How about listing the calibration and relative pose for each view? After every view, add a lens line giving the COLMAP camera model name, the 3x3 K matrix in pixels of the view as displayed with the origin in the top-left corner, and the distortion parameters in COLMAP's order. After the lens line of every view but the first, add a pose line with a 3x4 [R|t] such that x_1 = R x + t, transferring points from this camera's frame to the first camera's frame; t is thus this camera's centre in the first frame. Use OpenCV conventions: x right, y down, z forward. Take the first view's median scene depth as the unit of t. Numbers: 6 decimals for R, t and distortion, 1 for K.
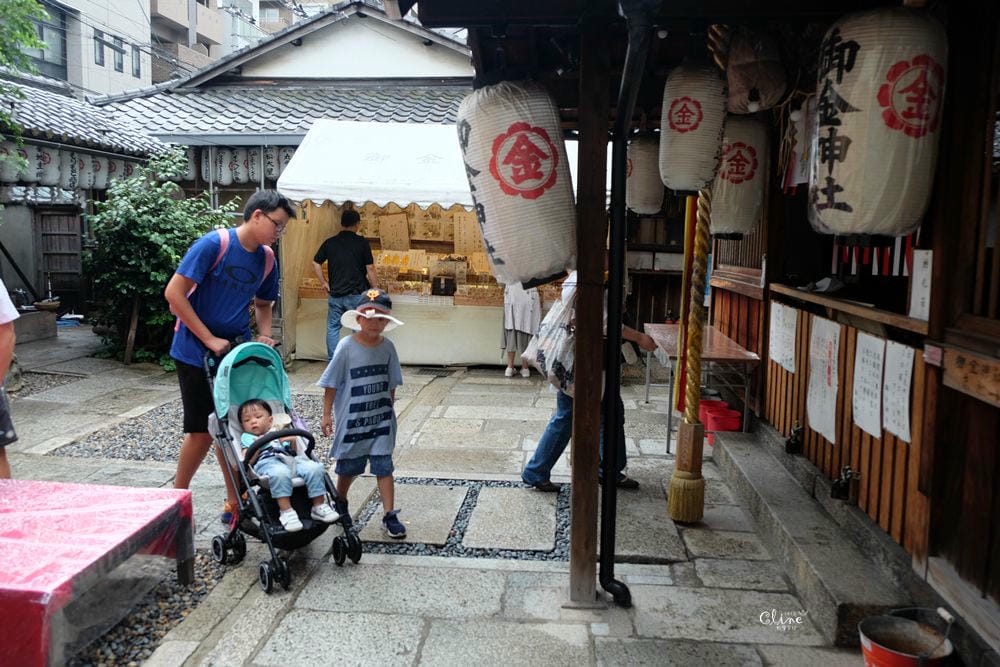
lens RADIAL K [[785.0, 0, 498.5], [0, 785.0, 332.9], [0, 0, 1]] dist [-0.048844, 0.034191]
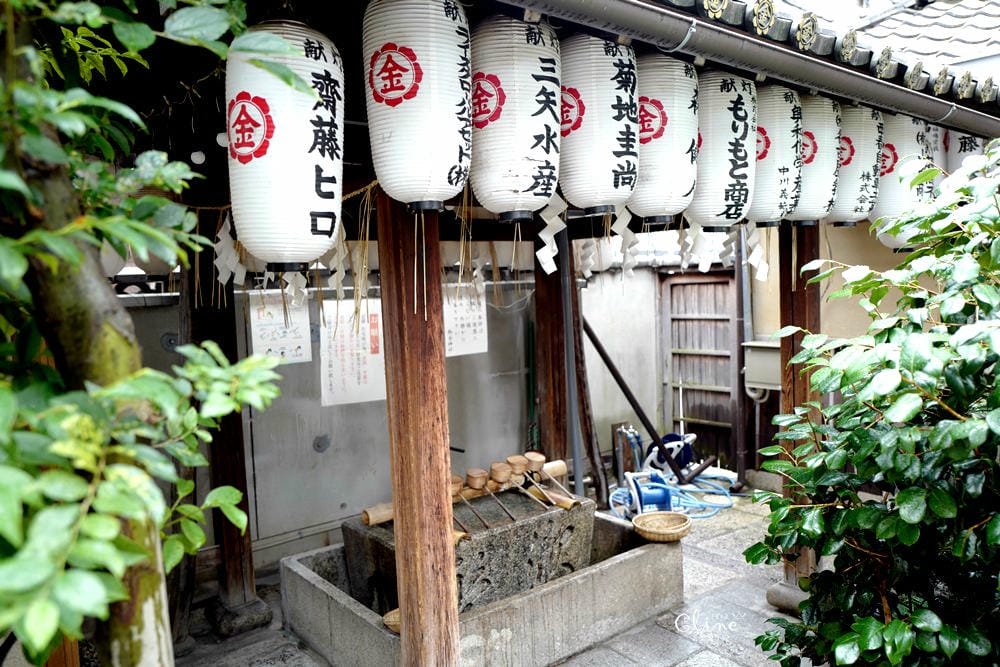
lens RADIAL K [[762.5, 0, 520.5], [0, 762.5, 331.6], [0, 0, 1]] dist [-0.022866, 0.031453]
pose [[0.730672, 0.002978, -0.682722, -0.296491], [-0.037529, 0.998654, -0.035808, -0.094909], [0.681697, 0.051786, 0.729800, 0.530136]]
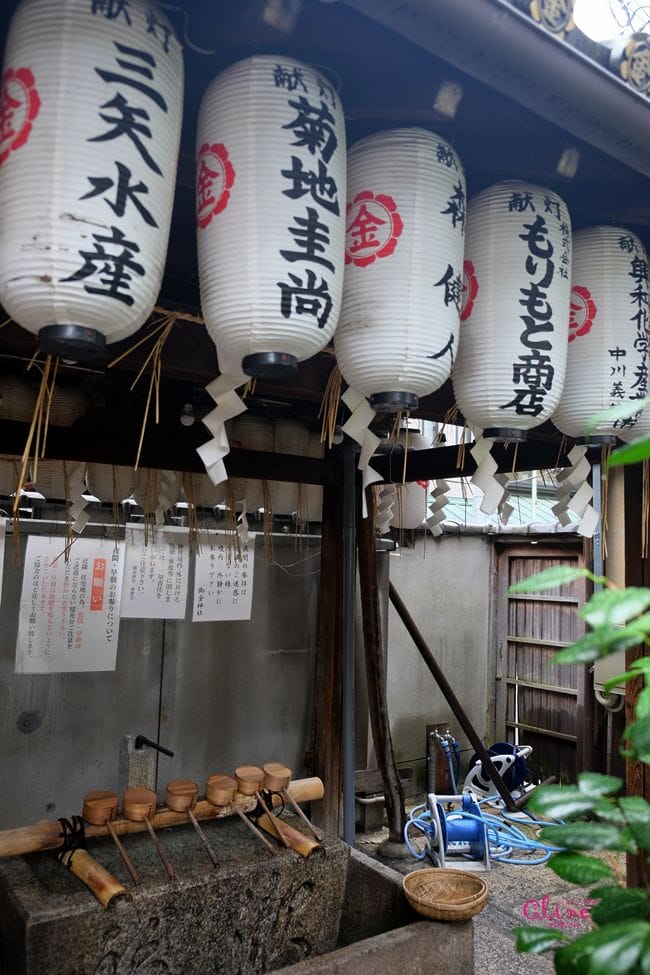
lens RADIAL K [[765.4, 0, 332.0], [0, 765.4, 483.9], [0, 0, 1]] dist [-0.048844, 0.034191]
pose [[0.678759, -0.065554, -0.731429, -0.326432], [-0.111584, 0.975236, -0.190954, -0.096307], [0.725834, 0.211227, 0.654636, 0.616178]]
